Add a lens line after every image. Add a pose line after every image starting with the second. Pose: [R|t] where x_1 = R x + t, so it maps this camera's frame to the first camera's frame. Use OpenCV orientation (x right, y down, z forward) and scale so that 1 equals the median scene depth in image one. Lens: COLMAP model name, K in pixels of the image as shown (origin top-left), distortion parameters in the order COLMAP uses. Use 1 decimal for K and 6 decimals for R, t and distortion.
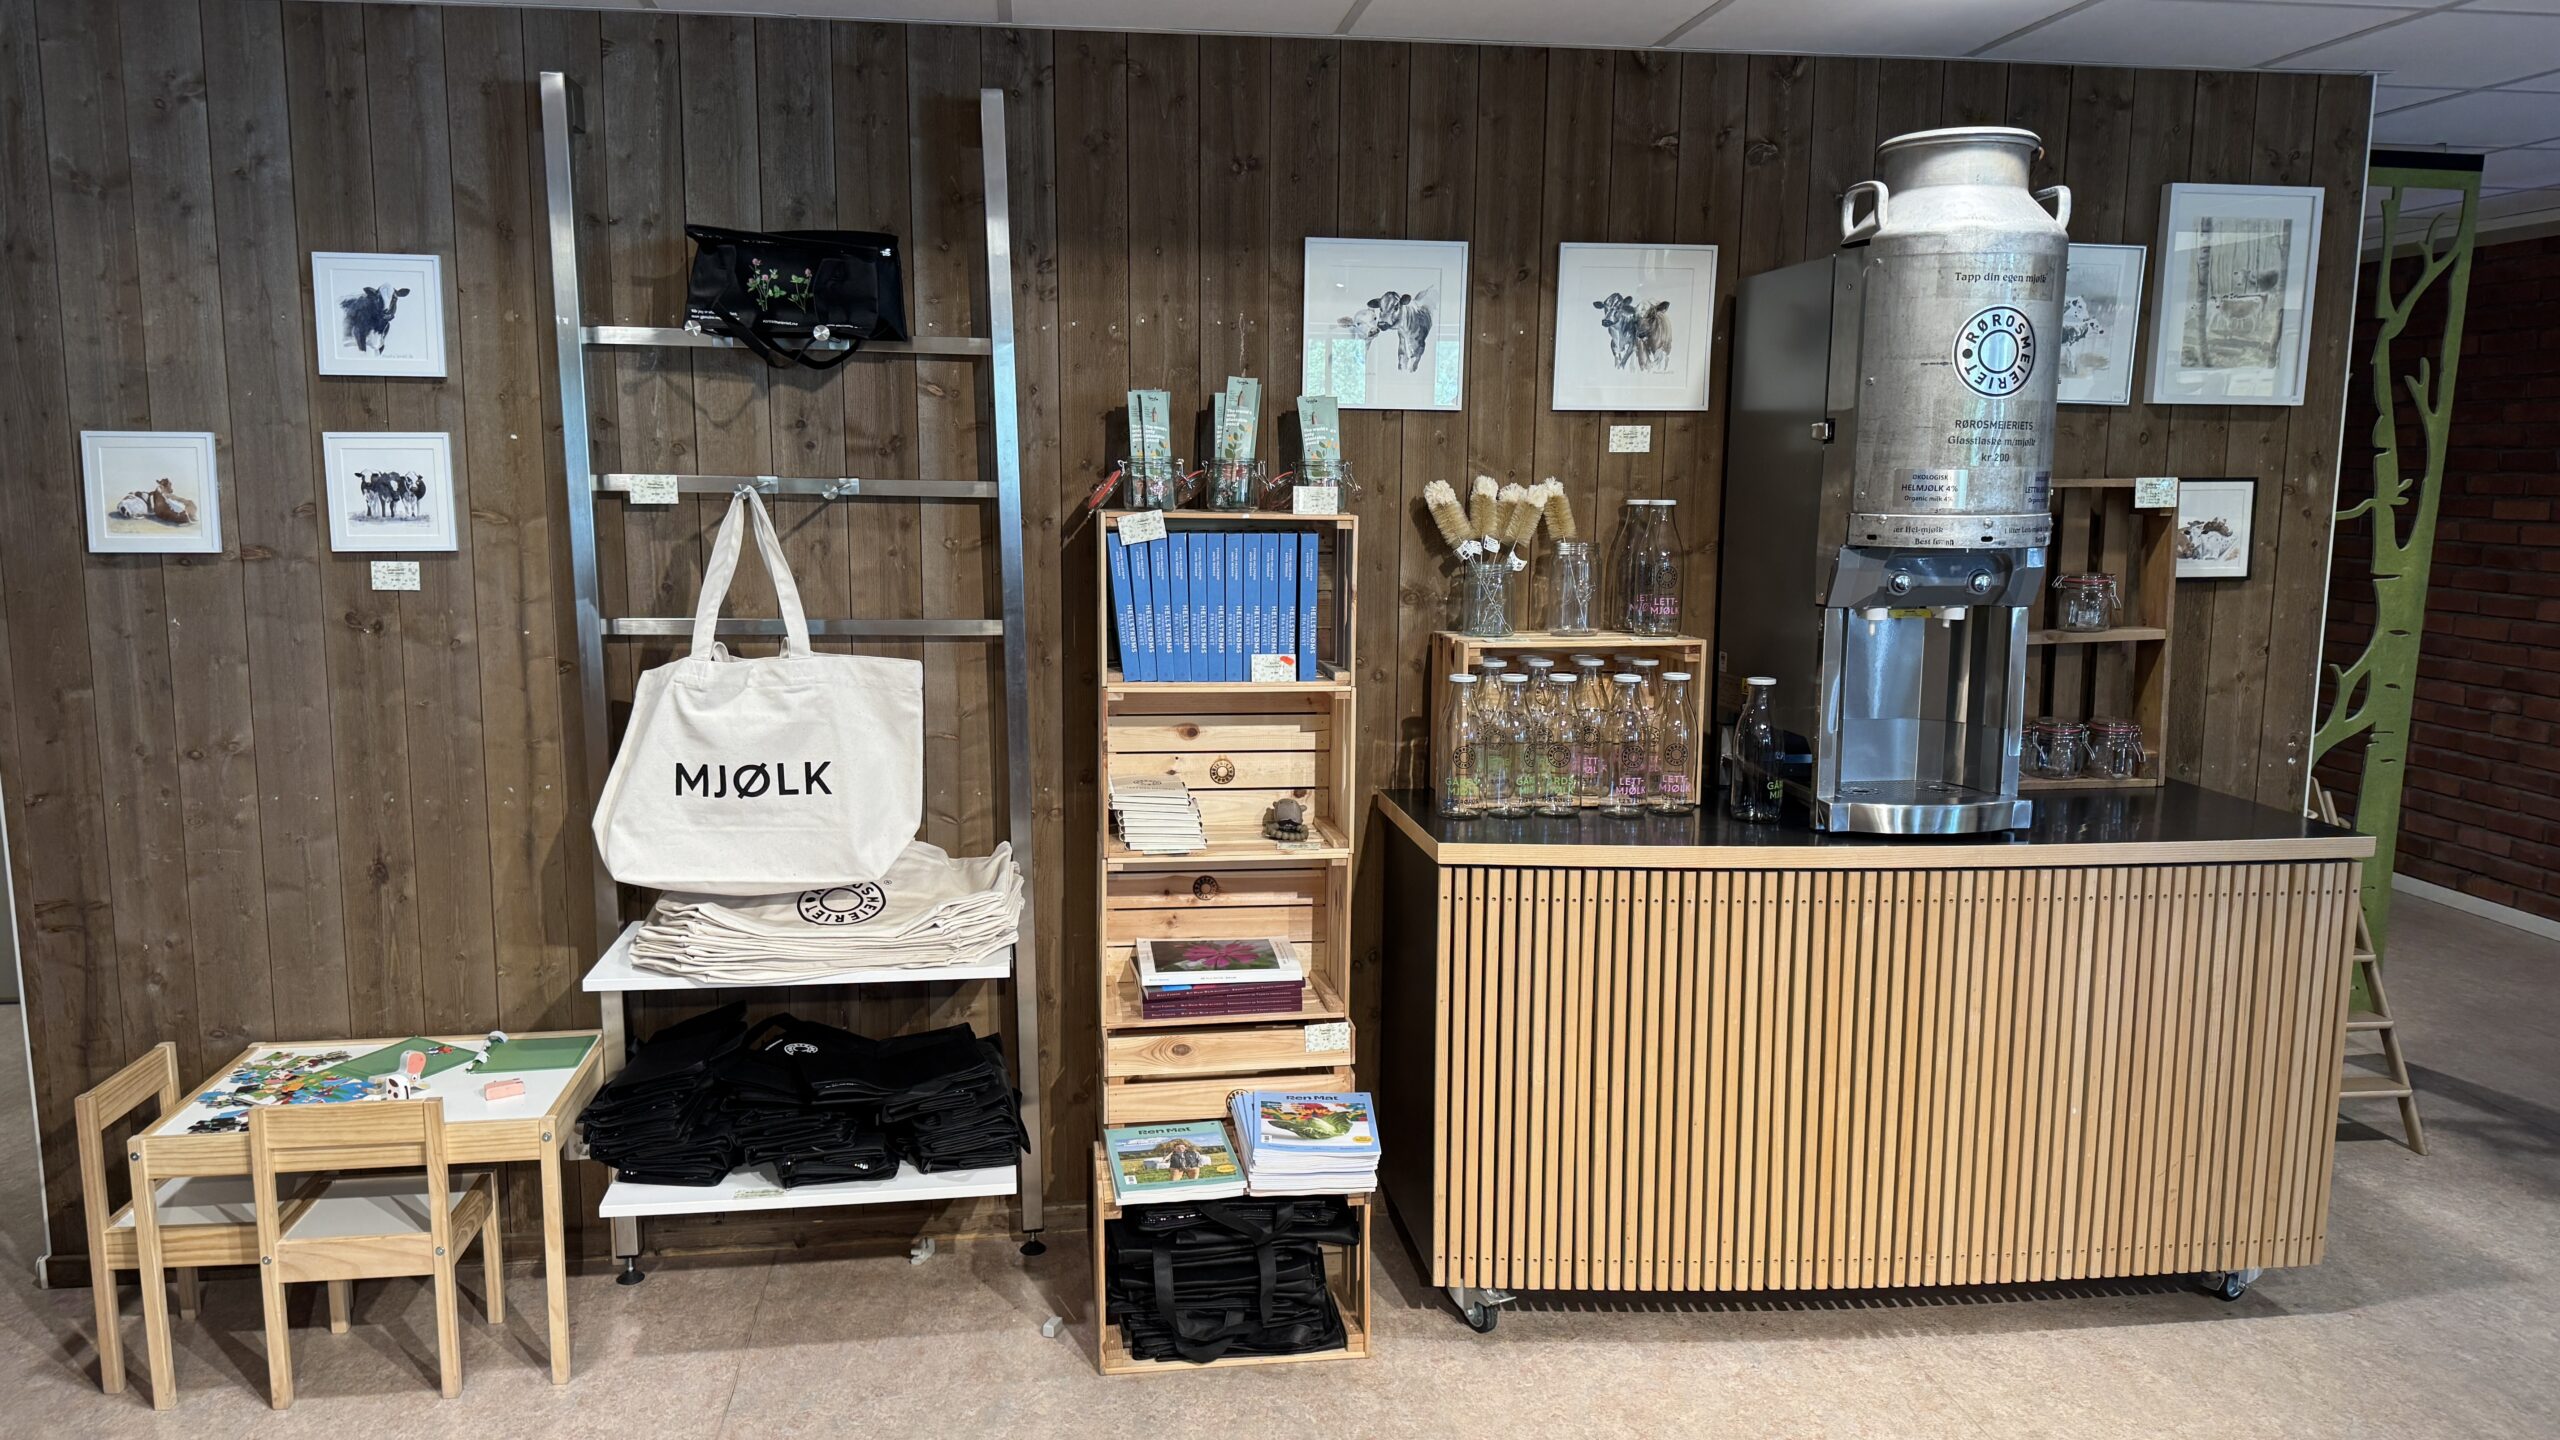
lens RADIAL K [[1788.7, 0, 1280.0], [0, 1788.7, 727.4], [0, 0, 1]] dist [-0.014472, -0.009529]
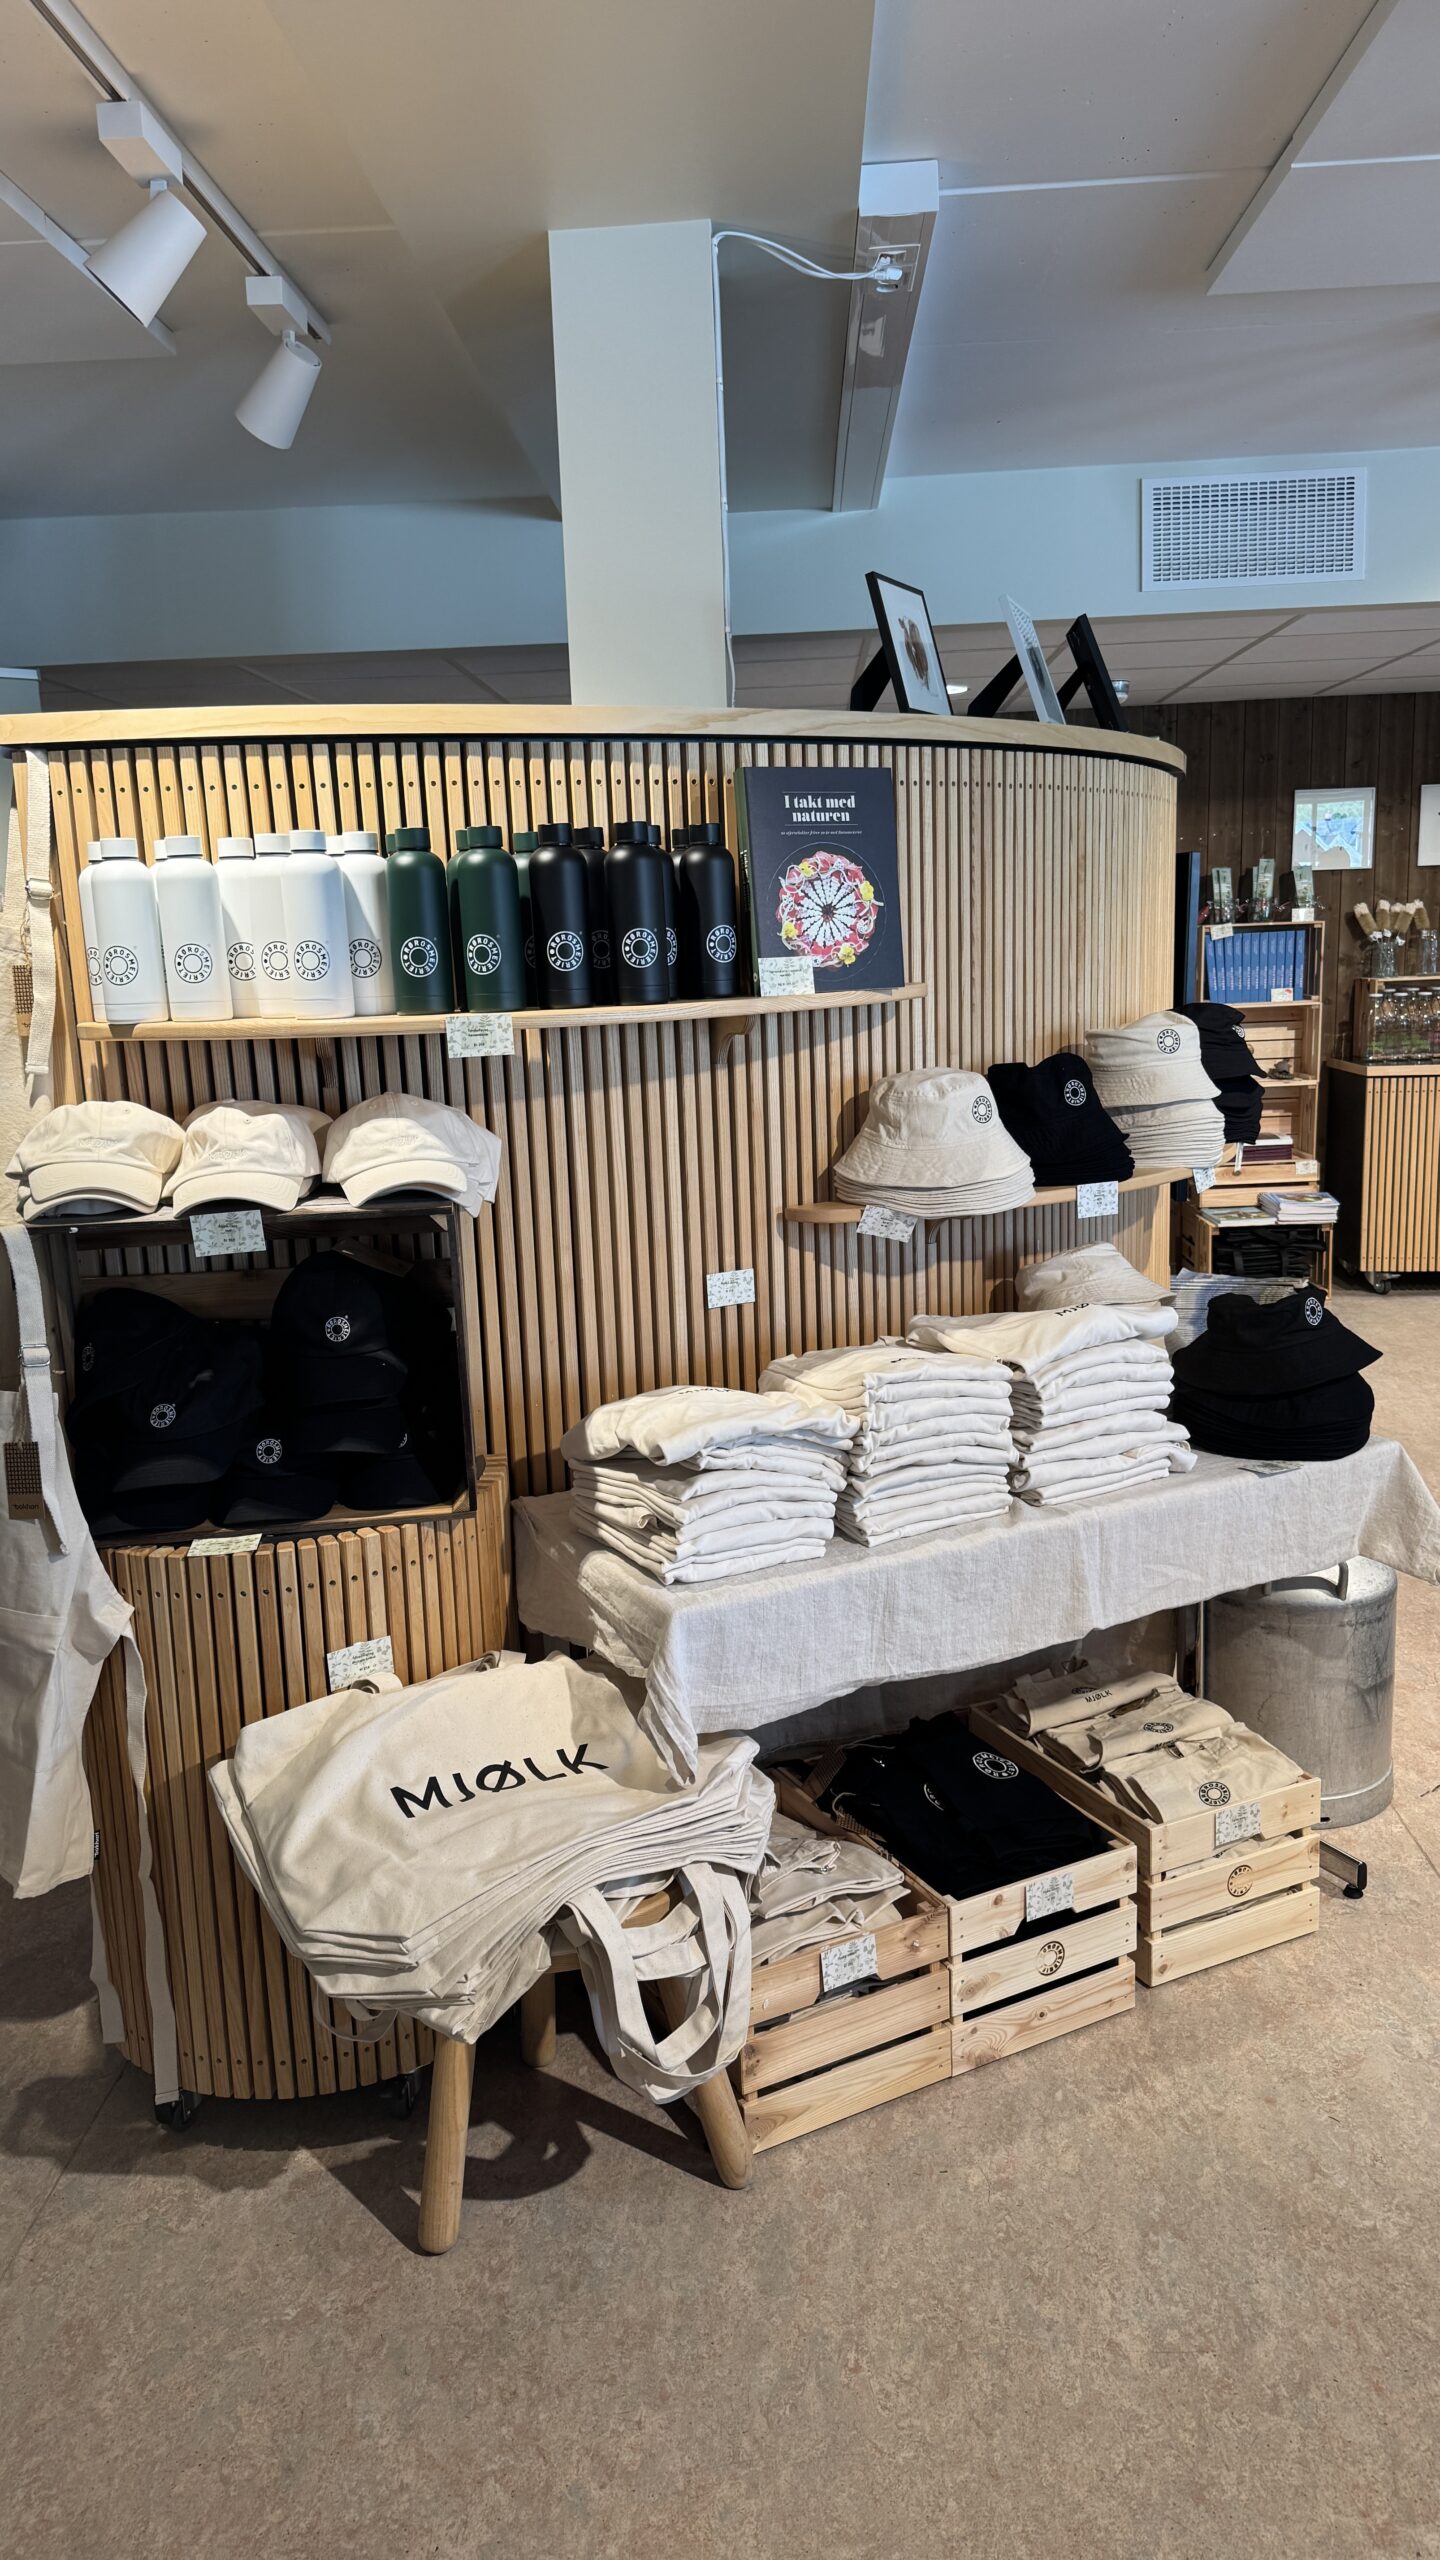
lens RADIAL K [[1788.7, 0, 717.8], [0, 1788.7, 1266.8], [0, 0, 1]] dist [-0.014472, -0.009529]
pose [[0.977506, -0.006709, -0.210800, -0.213177], [0.018629, 0.998334, 0.054612, 0.161569], [0.210082, -0.057311, 0.976003, -1.242624]]
